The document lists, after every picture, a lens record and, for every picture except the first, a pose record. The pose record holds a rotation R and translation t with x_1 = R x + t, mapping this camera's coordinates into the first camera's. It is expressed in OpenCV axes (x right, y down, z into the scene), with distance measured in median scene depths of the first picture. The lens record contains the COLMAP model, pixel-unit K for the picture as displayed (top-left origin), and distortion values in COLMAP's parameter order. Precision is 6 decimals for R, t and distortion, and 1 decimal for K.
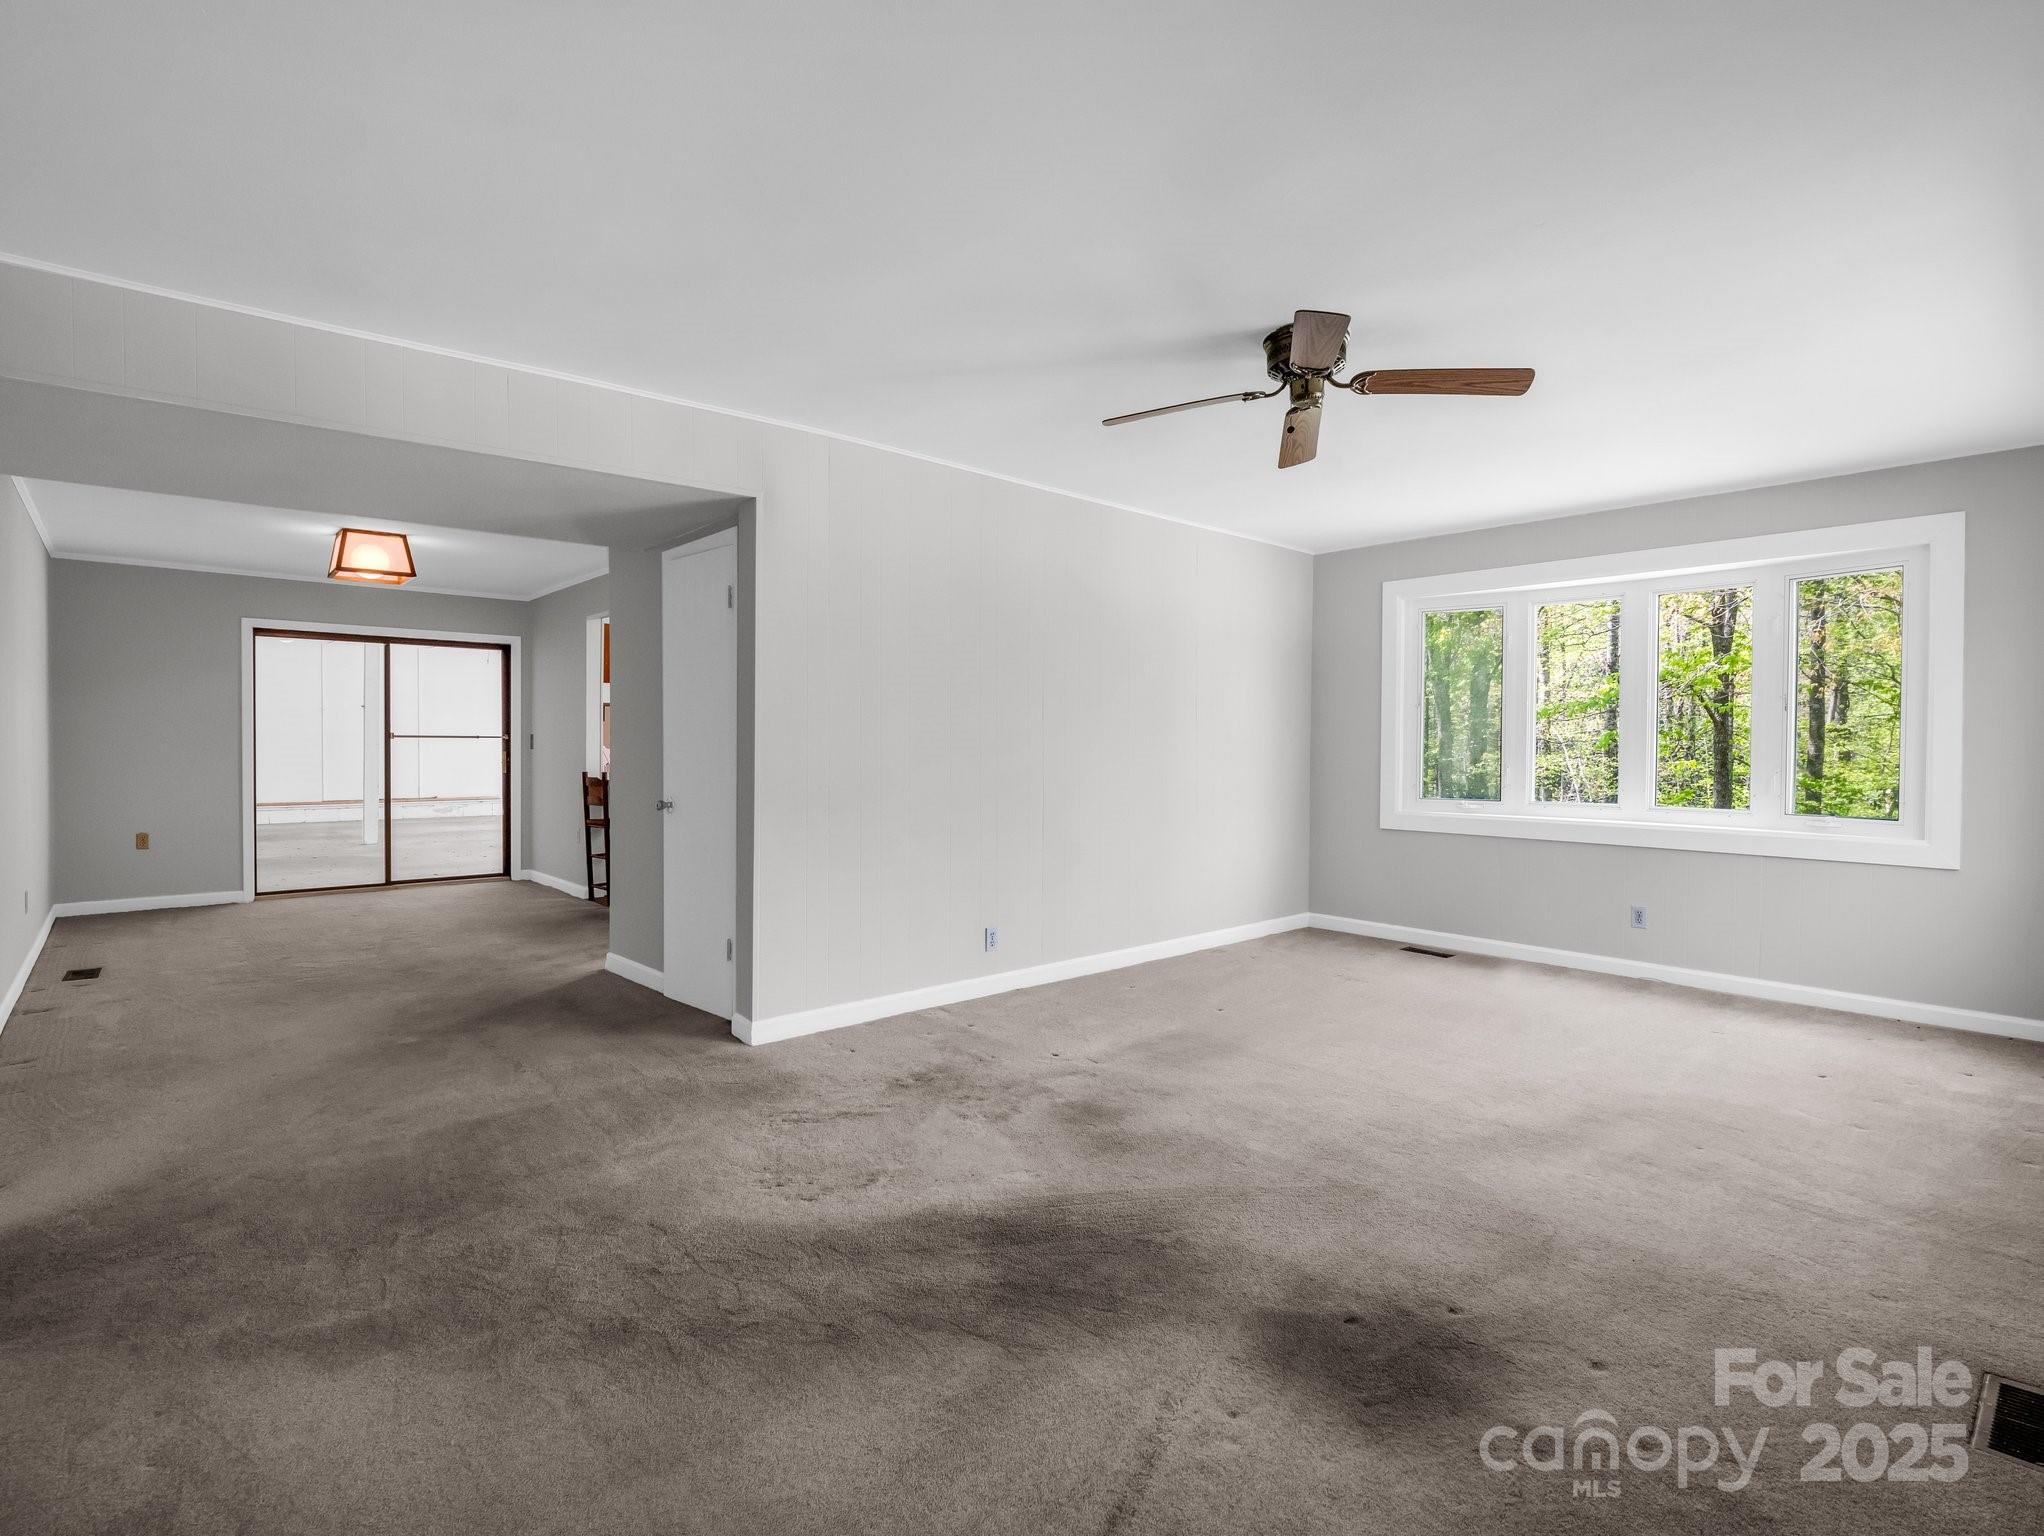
lens RADIAL K [[1060.3, 0, 1026.7], [0, 1060.3, 759.8], [0, 0, 1]] dist [0.000929, -0.001471]
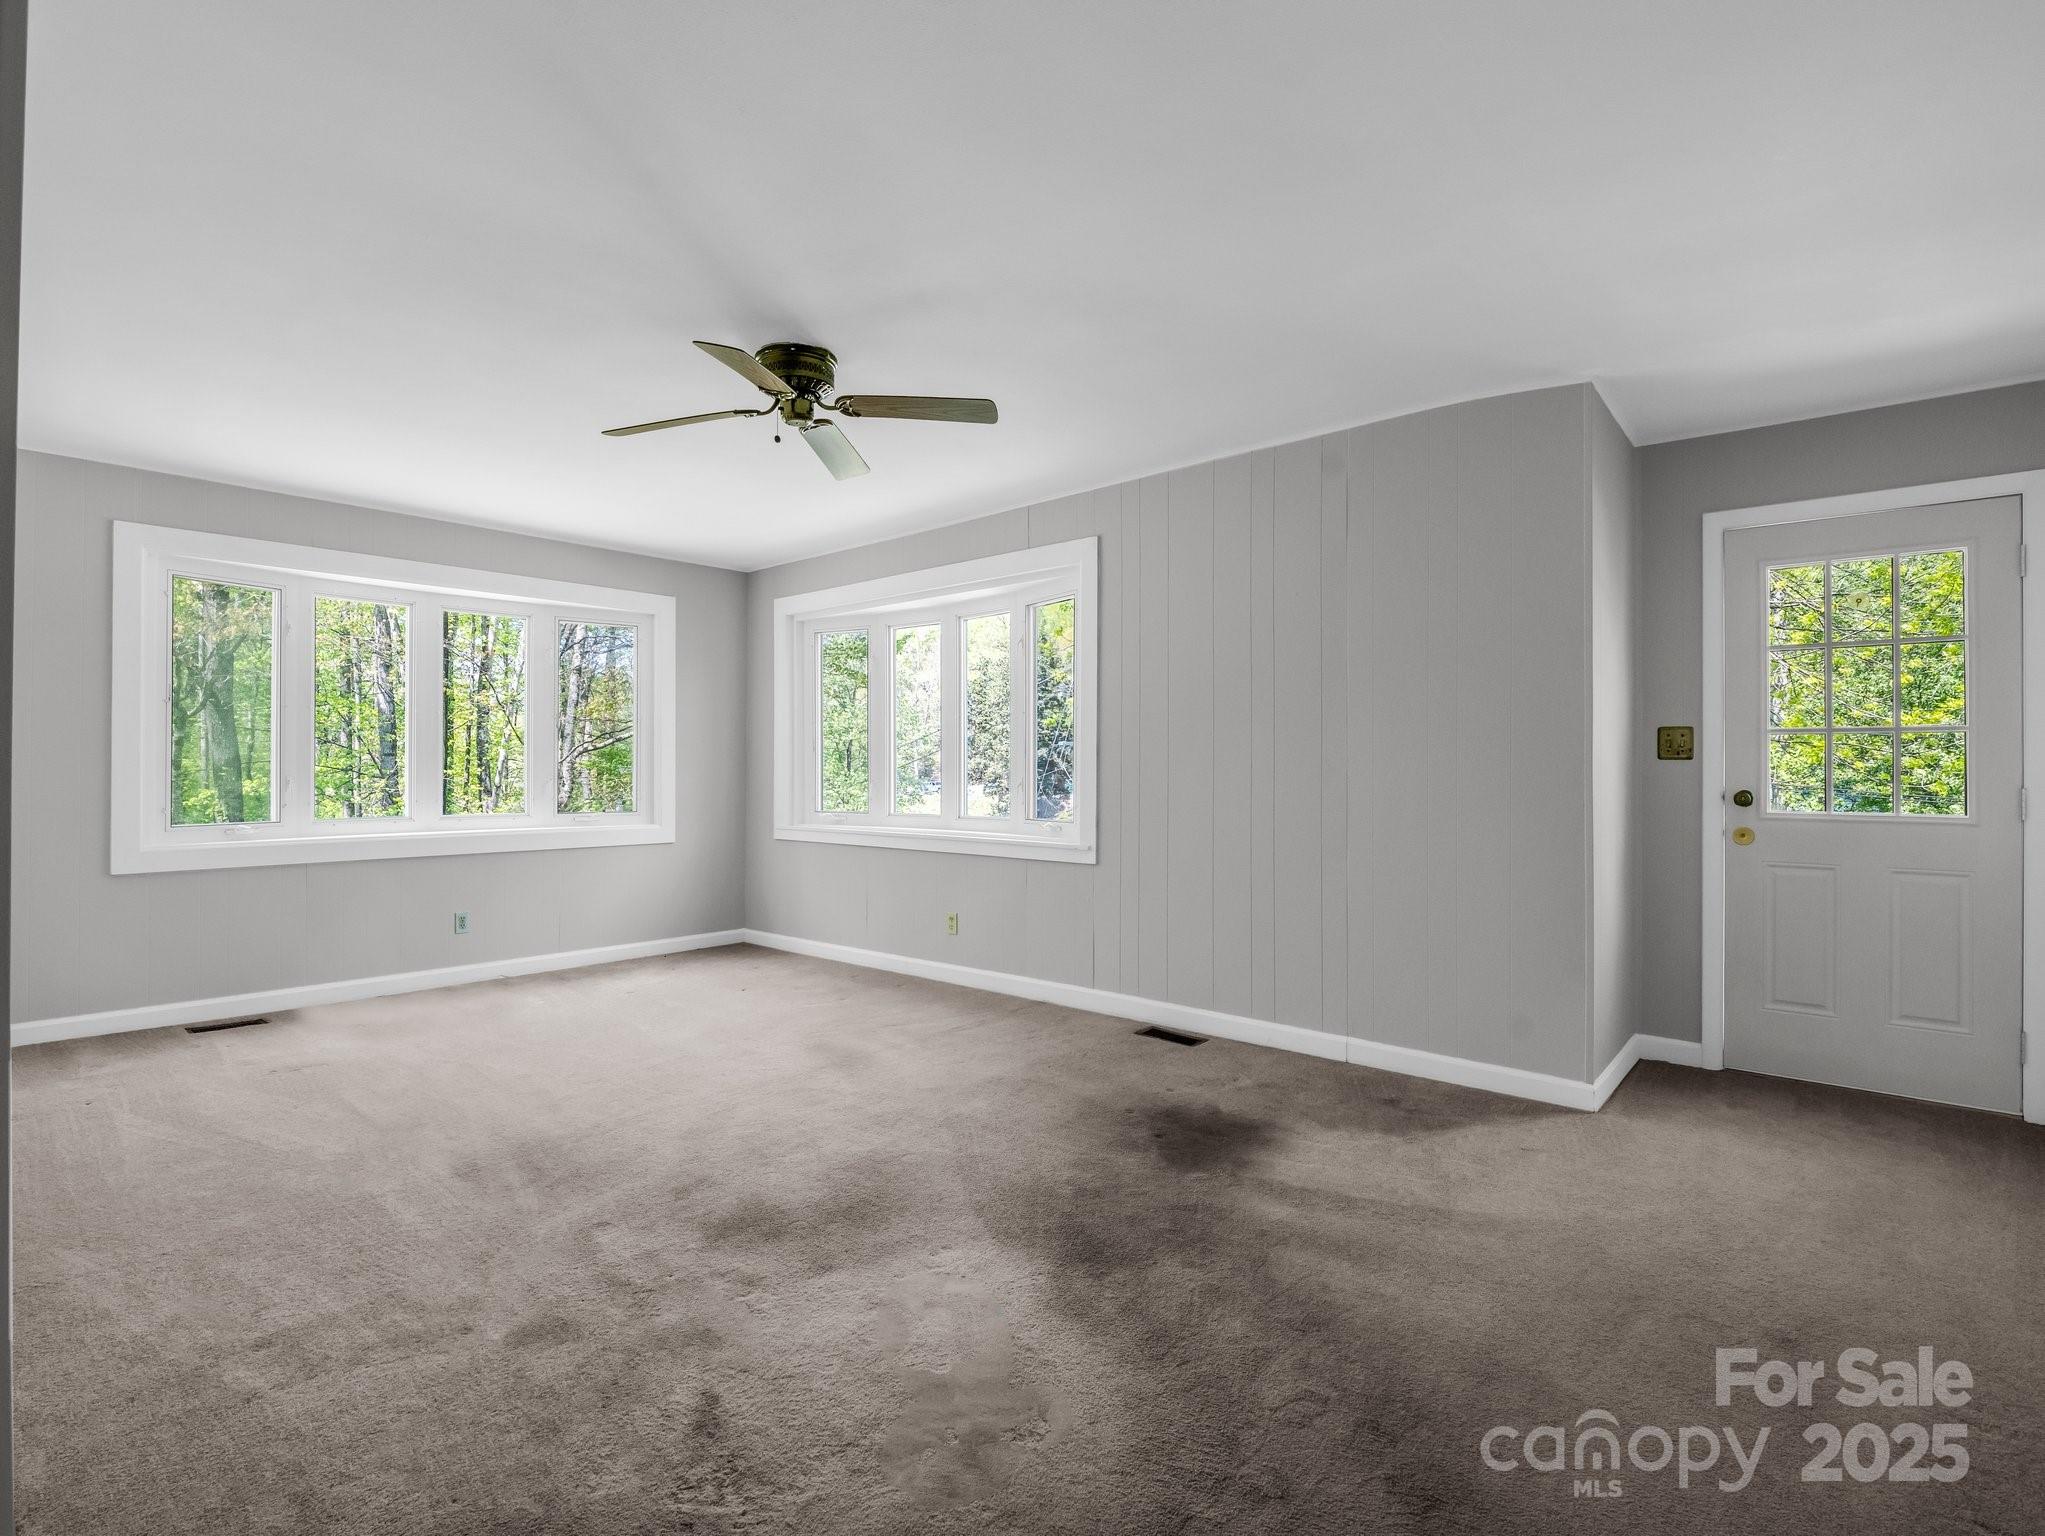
lens RADIAL K [[1025.7, 0, 1012.9], [0, 1025.7, 754.4], [0, 0, 1]] dist [-0.002578, -0.000876]
pose [[-0.162655, 0.006631, 0.986661, -0.705929], [0.005655, 0.999967, -0.005789, -0.009004], [-0.986667, 0.004638, -0.162687, 0.908989]]
